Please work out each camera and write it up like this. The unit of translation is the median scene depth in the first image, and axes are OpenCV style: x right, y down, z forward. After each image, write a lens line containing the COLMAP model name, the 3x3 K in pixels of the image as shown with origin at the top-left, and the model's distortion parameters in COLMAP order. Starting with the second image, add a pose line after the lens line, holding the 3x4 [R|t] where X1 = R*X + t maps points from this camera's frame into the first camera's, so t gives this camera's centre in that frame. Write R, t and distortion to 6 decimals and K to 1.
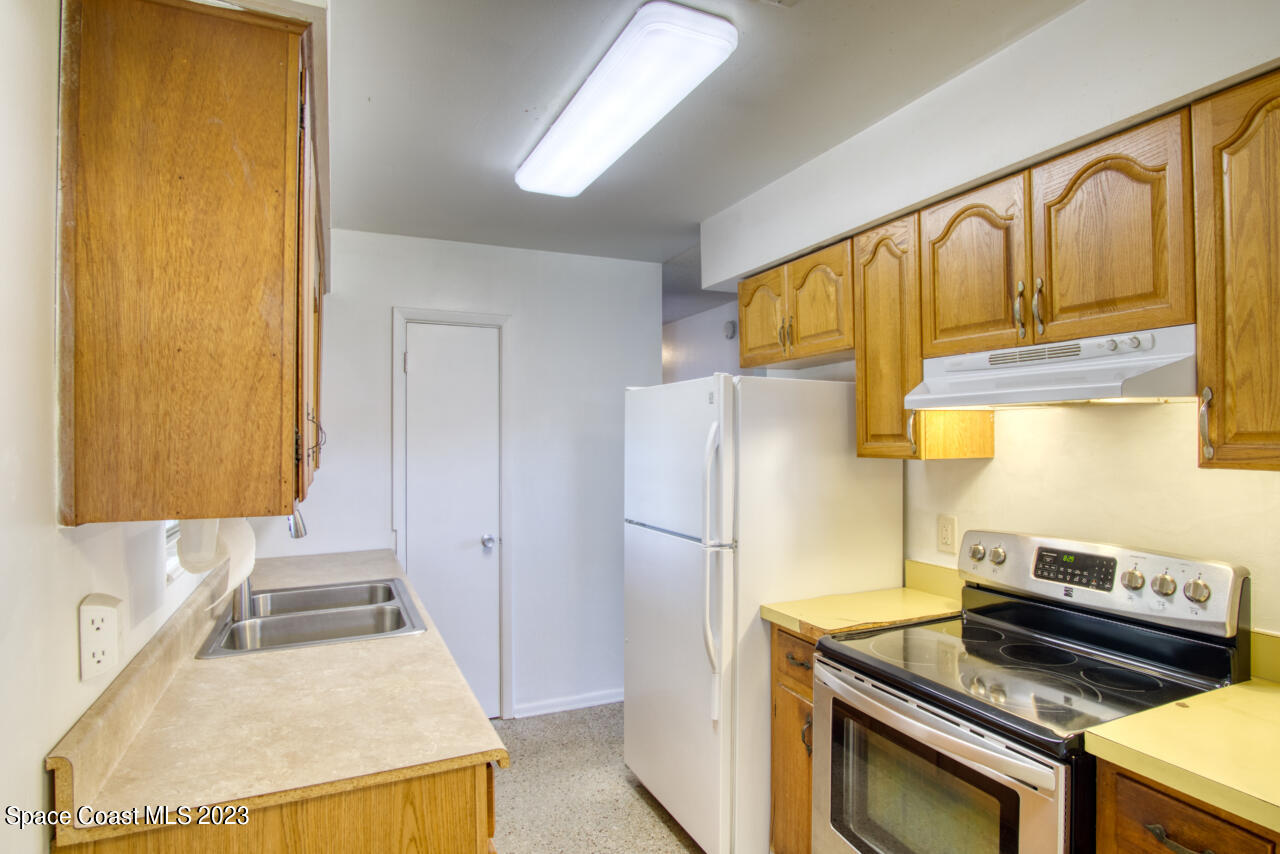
lens RADIAL K [[715.6, 0, 640.0], [0, 715.6, 427.0], [0, 0, 1]] dist [-0.031193, 0.000283]
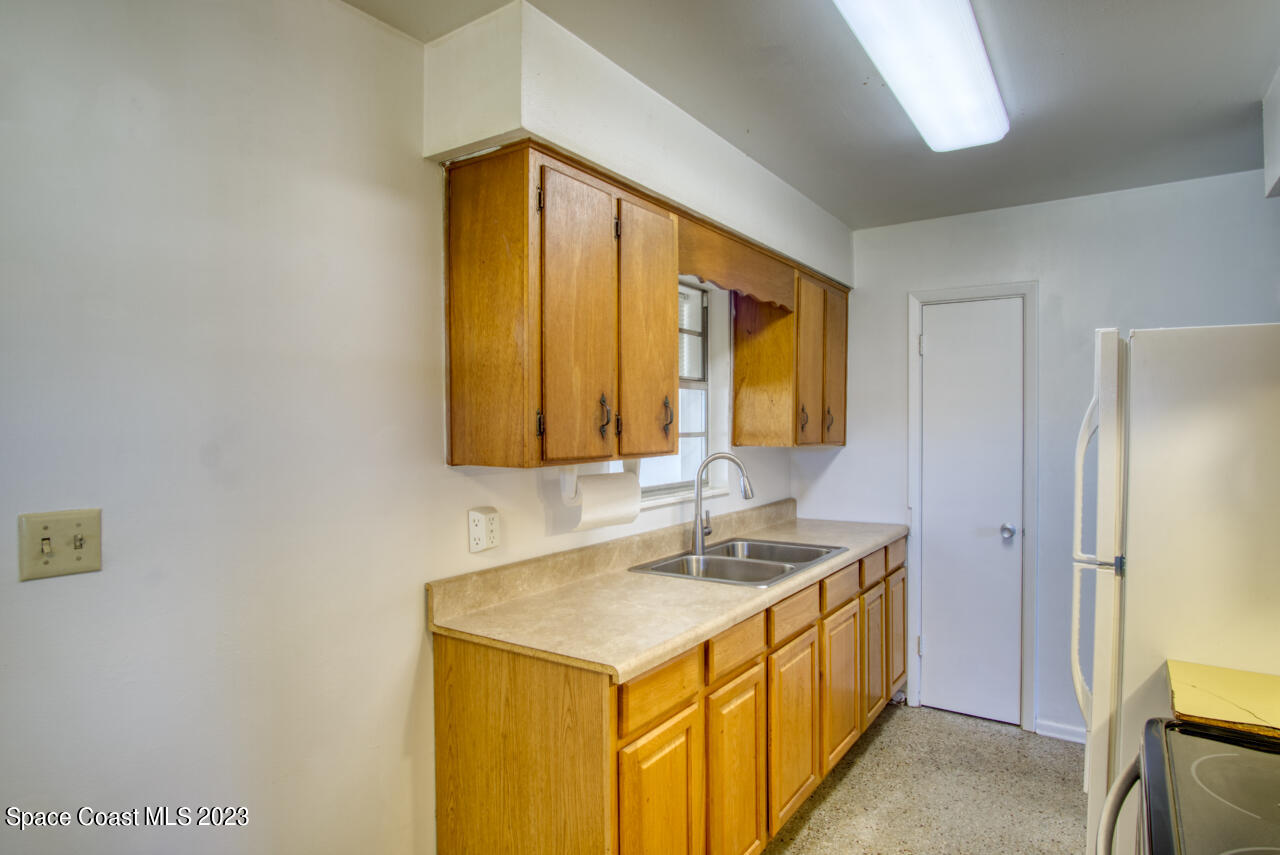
lens RADIAL K [[682.0, 0, 640.0], [0, 682.0, 427.5], [0, 0, 1]] dist [-0.031710, 0.000361]
pose [[0.510649, 0.009938, -0.859732, 0.896300], [0.012544, 0.999741, 0.019007, 0.012221], [0.859698, -0.020490, 0.510392, 0.466978]]
